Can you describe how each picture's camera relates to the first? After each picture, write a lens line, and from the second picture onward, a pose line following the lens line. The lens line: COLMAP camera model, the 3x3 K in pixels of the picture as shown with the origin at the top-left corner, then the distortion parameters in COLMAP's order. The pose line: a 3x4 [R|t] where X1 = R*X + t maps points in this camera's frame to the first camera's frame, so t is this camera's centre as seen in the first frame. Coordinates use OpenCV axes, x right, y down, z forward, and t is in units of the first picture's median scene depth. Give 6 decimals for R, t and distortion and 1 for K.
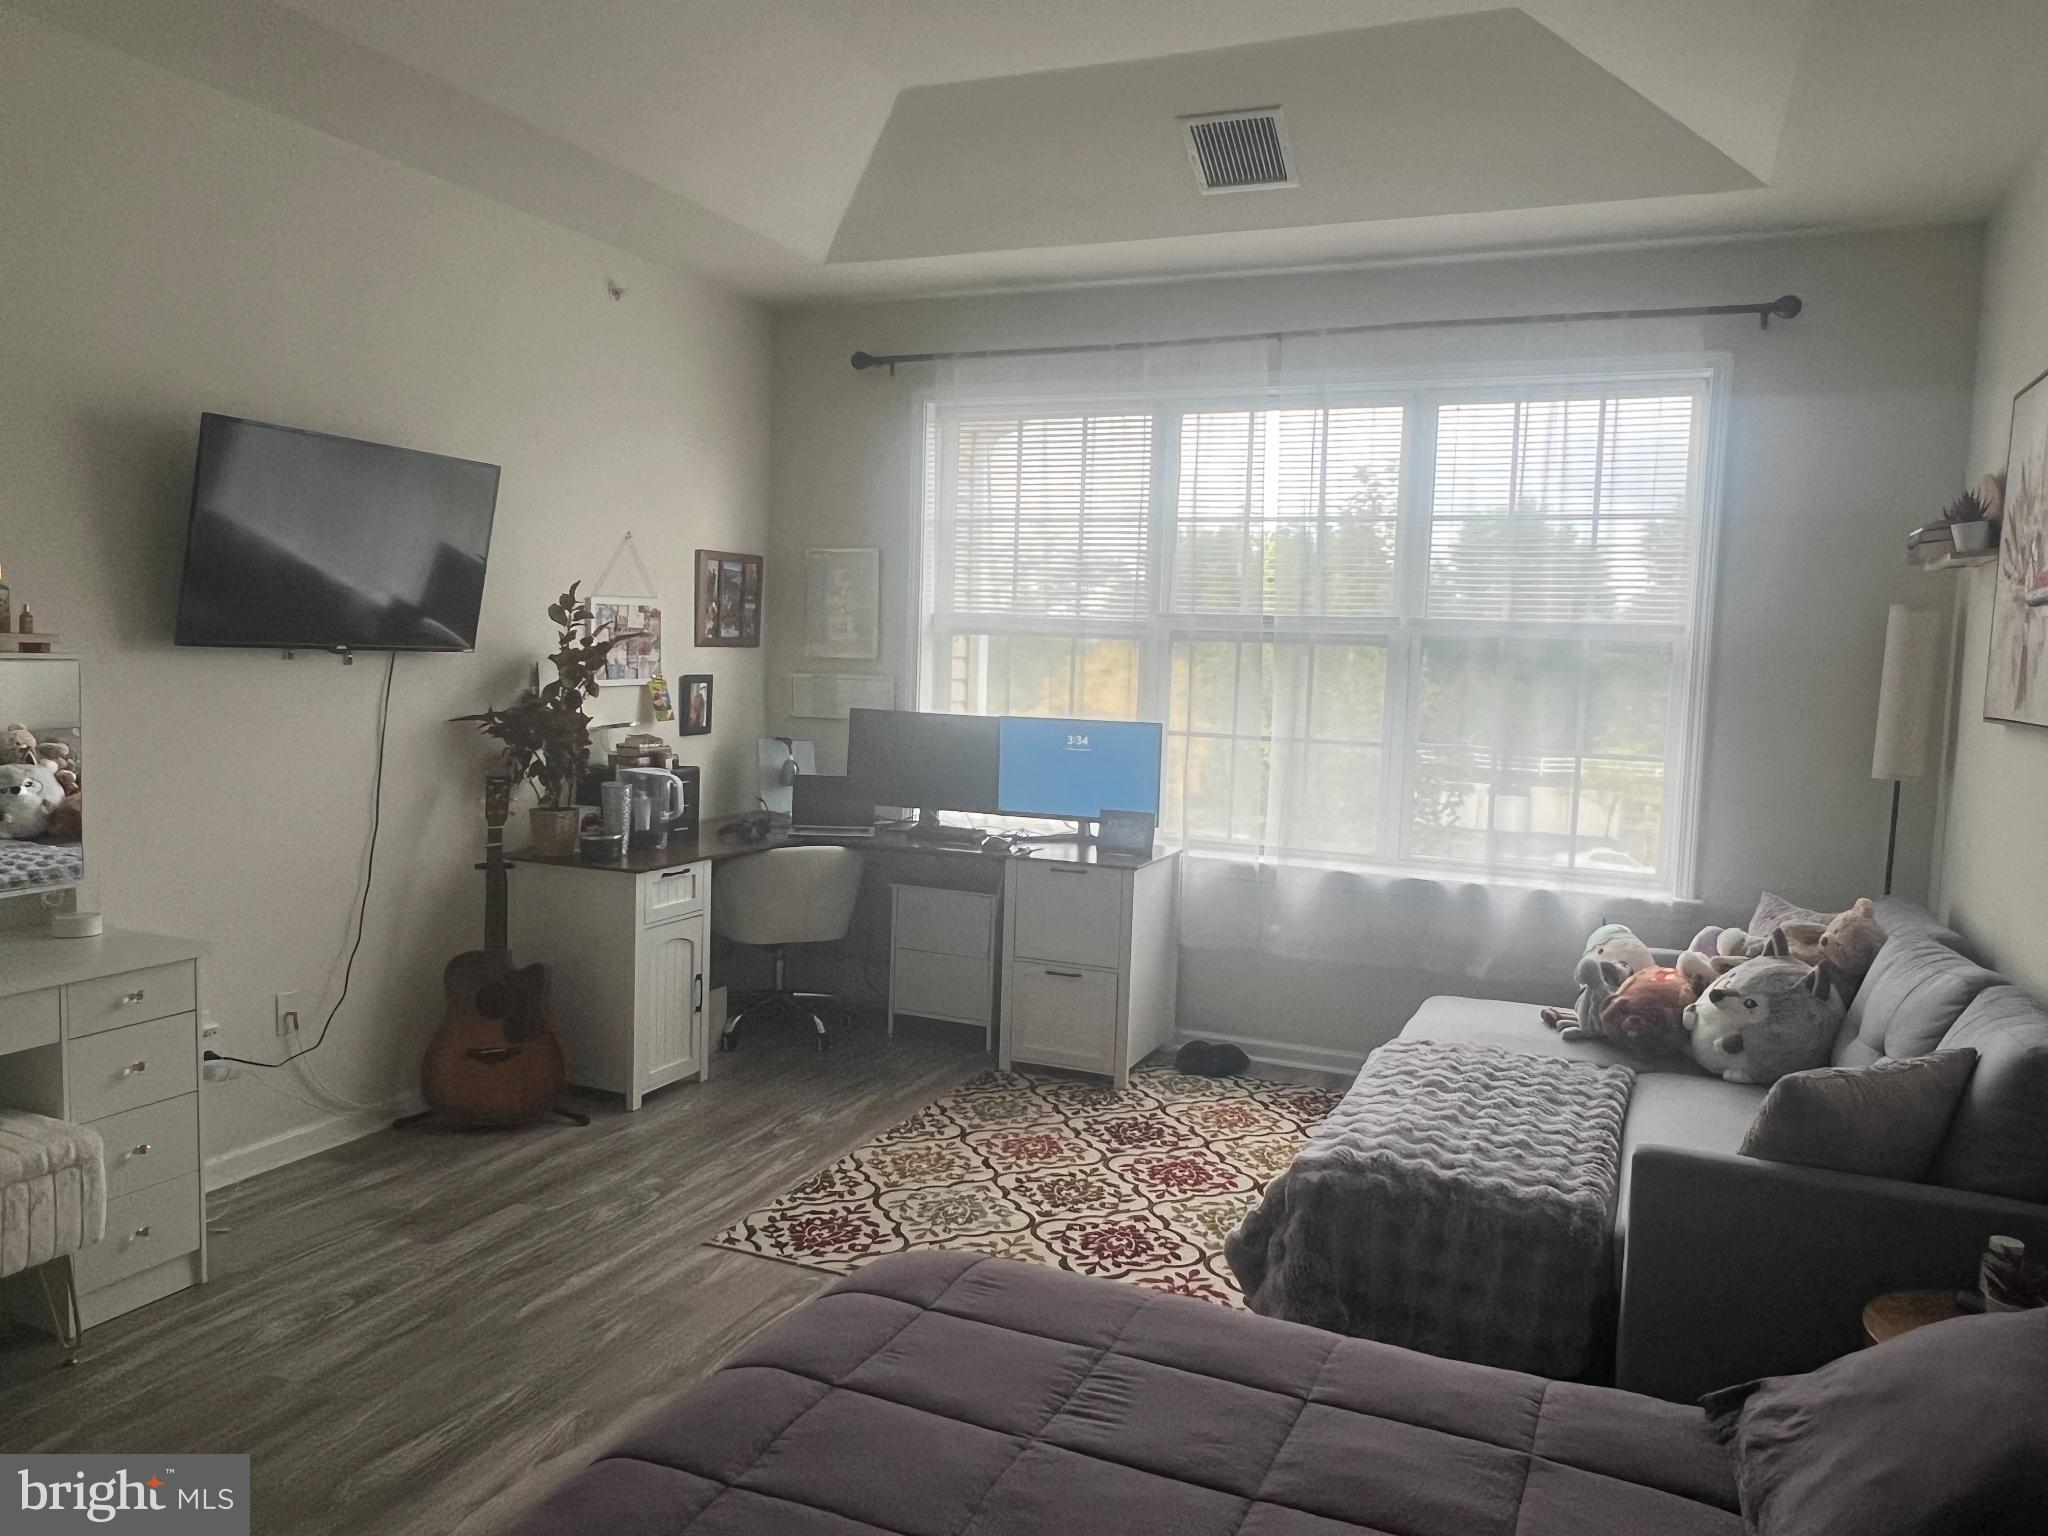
lens RADIAL K [[1483.3, 0, 1014.7], [0, 1483.3, 774.2], [0, 0, 1]] dist [0.004694, -0.009156]
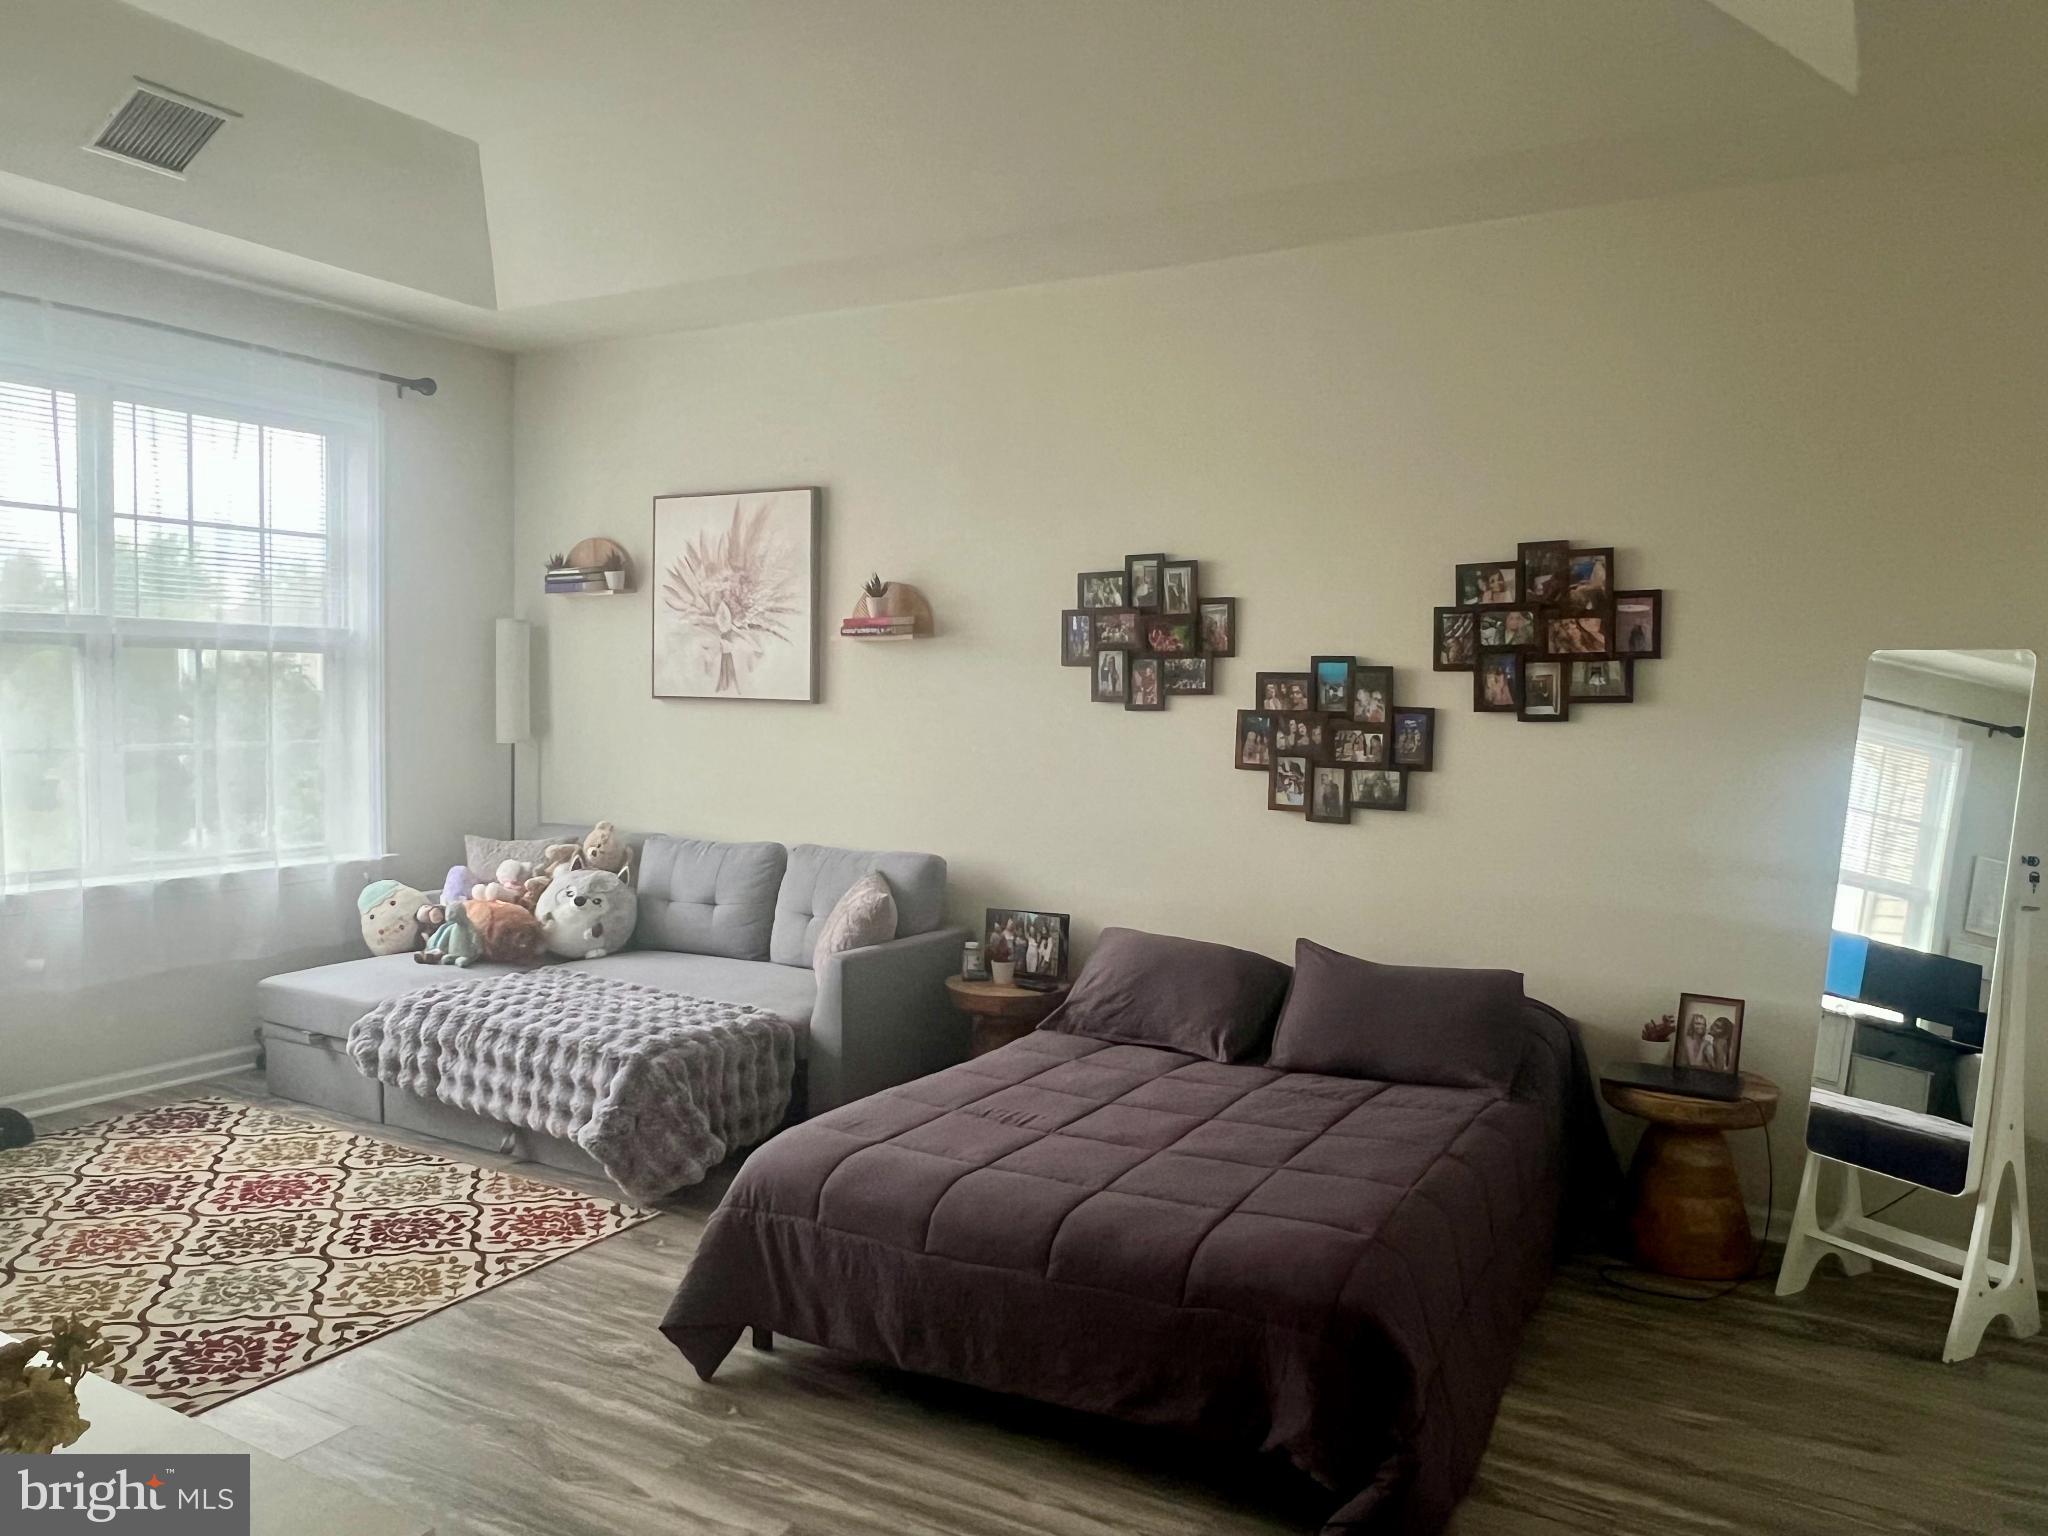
lens RADIAL K [[1483.3, 0, 1011.7], [0, 1483.3, 769.4], [0, 0, 1]] dist [0.004694, -0.009156]
pose [[0.114645, -0.087459, 0.989549, -0.792045], [0.067791, 0.994484, 0.080041, -0.054893], [-0.991091, 0.057906, 0.119941, 0.385317]]
